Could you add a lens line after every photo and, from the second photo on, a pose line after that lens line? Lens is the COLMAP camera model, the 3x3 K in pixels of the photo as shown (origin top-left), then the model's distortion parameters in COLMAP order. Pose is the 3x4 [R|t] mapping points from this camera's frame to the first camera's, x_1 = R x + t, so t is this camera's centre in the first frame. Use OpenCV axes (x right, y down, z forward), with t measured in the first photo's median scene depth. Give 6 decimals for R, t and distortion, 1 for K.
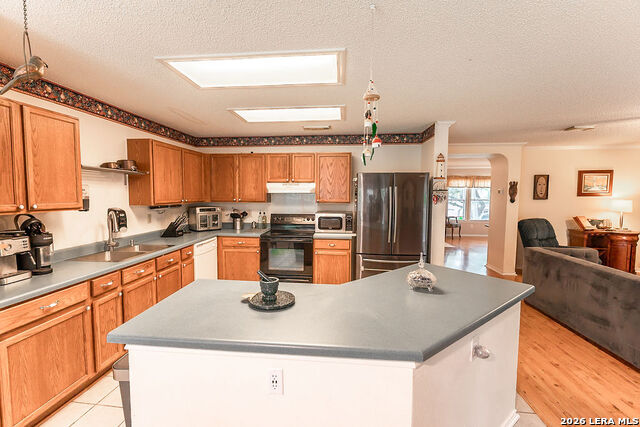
lens RADIAL K [[288.0, 0, 316.1], [0, 288.0, 213.0], [0, 0, 1]] dist [0.000533, 0.000151]
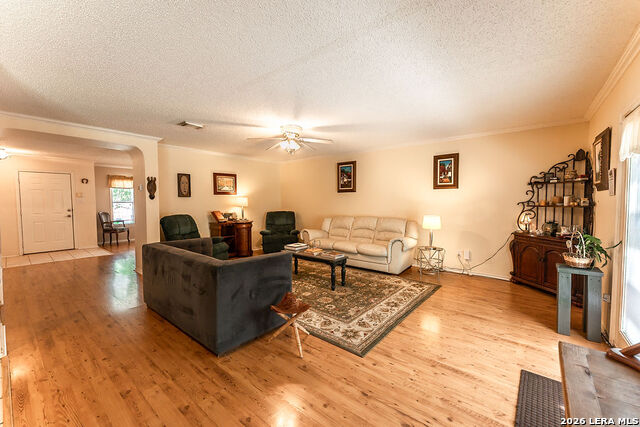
lens RADIAL K [[262.3, 0, 320.7], [0, 262.3, 212.9], [0, 0, 1]] dist [-0.003356, -0.000012]
pose [[0.521899, -0.045433, 0.851796, 0.225032], [0.060871, 0.998018, 0.015936, 0.027931], [-0.850832, 0.043533, 0.523631, 0.072623]]
